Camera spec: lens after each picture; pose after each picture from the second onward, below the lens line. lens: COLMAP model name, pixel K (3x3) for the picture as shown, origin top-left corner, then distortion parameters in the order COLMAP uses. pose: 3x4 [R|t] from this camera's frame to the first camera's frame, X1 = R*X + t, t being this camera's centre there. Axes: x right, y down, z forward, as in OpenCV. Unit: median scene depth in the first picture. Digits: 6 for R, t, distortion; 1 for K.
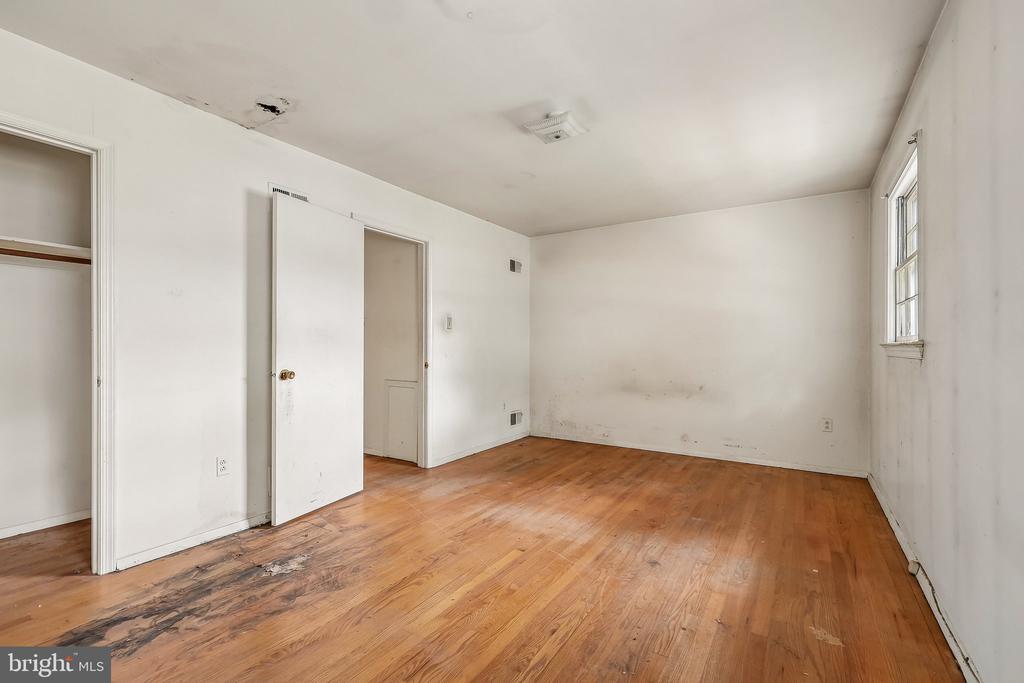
lens RADIAL K [[462.7, 0, 514.3], [0, 462.7, 341.0], [0, 0, 1]] dist [0.007021, -0.002199]
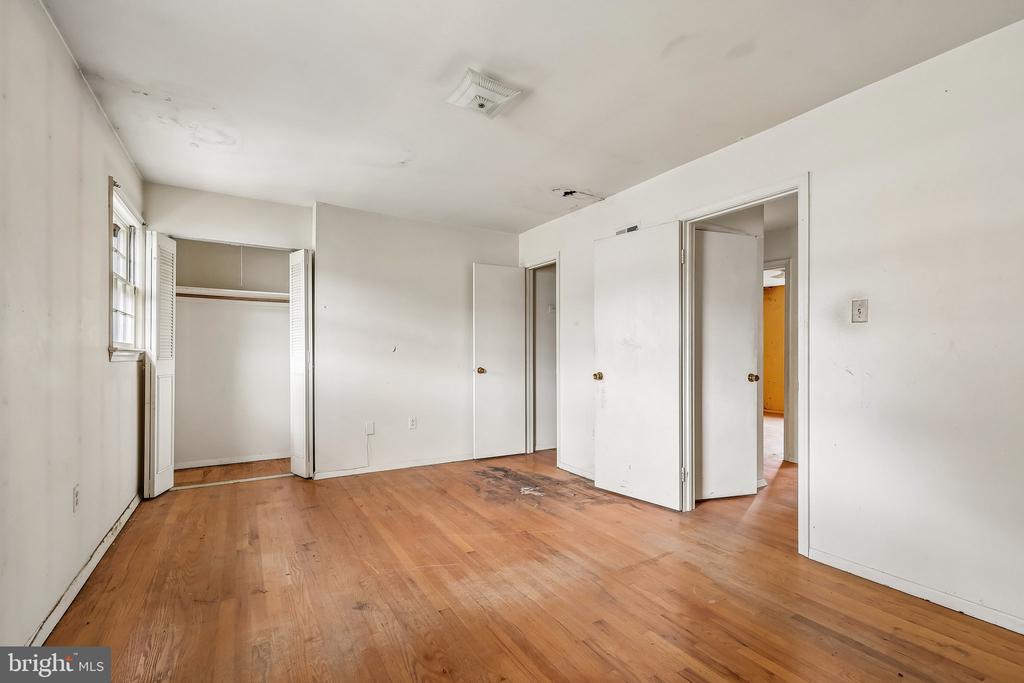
lens RADIAL K [[462.7, 0, 514.9], [0, 462.7, 351.9], [0, 0, 1]] dist [0.007021, -0.002199]
pose [[-0.458271, -0.004589, -0.888801, 0.904439], [0.007549, 0.999931, -0.009055, 0.016020], [0.888781, -0.010859, -0.458204, 1.594658]]
